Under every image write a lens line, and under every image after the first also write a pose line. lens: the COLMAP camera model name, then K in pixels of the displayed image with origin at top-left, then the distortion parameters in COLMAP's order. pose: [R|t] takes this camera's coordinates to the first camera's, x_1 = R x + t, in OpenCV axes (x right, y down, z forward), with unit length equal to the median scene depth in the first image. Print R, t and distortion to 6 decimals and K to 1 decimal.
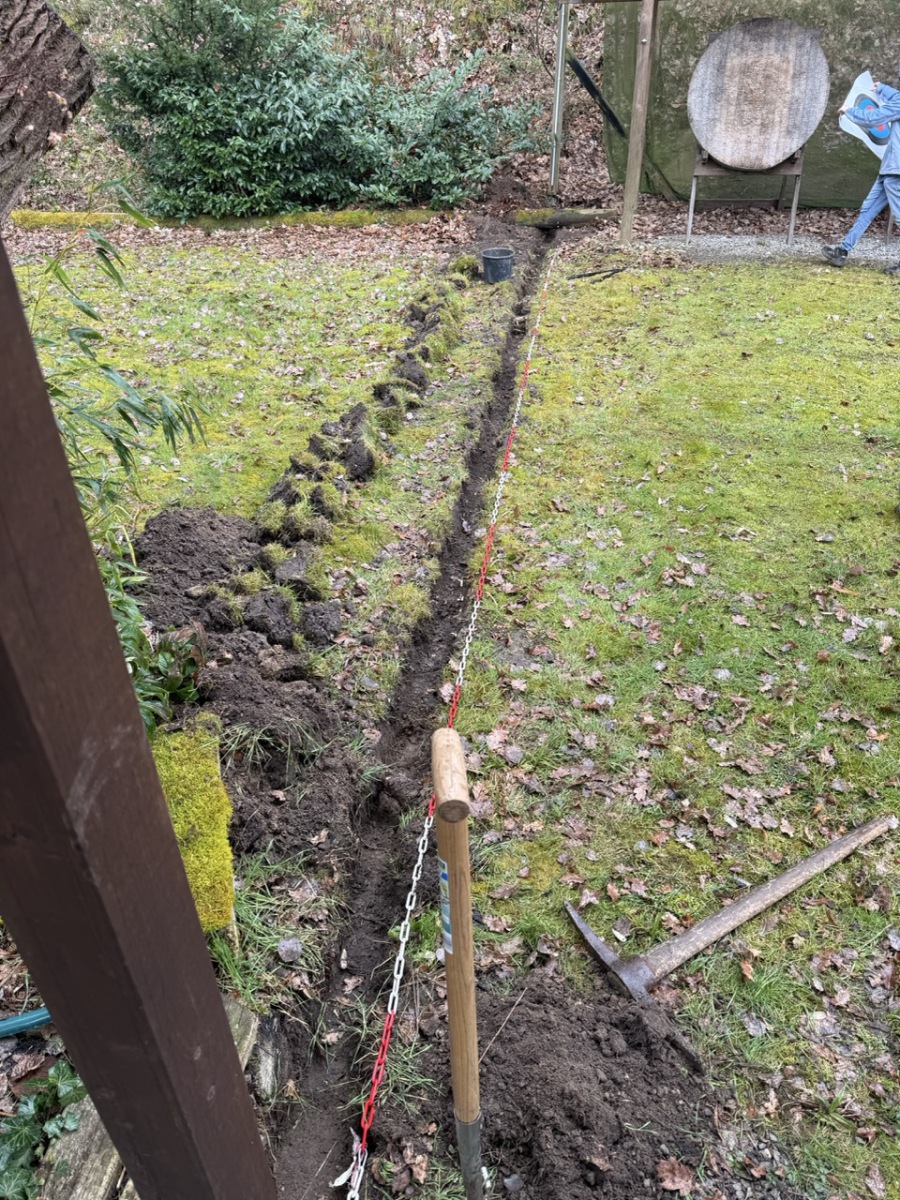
lens RADIAL K [[838.6, 0, 451.5], [0, 838.6, 600.8], [0, 0, 1]] dist [0.042404, -0.040022]
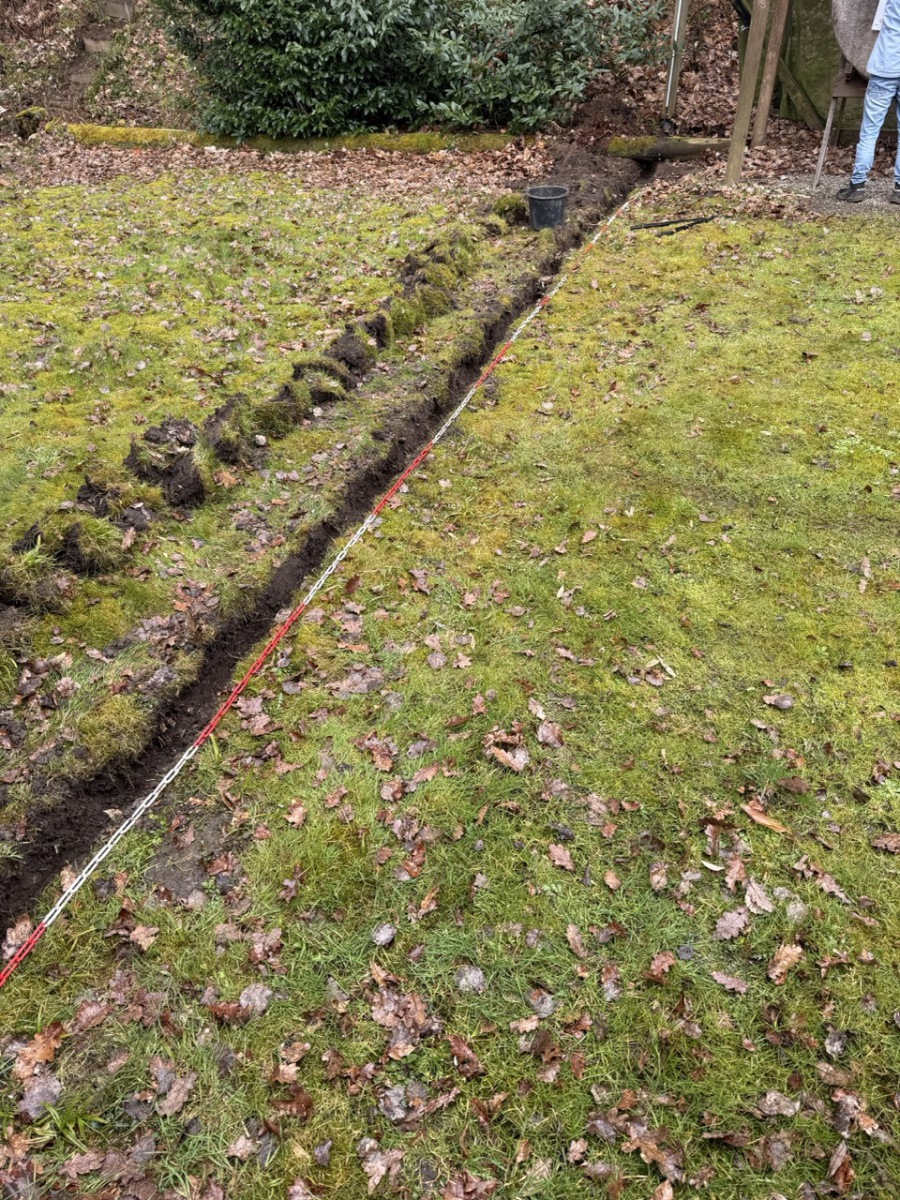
lens RADIAL K [[838.6, 0, 456.2], [0, 838.6, 599.0], [0, 0, 1]] dist [0.042404, -0.040022]
pose [[0.980001, 0.114388, -0.162830, 0.154011], [-0.102561, 0.991561, 0.079300, -0.088163], [0.170526, -0.061014, 0.983462, 0.181036]]
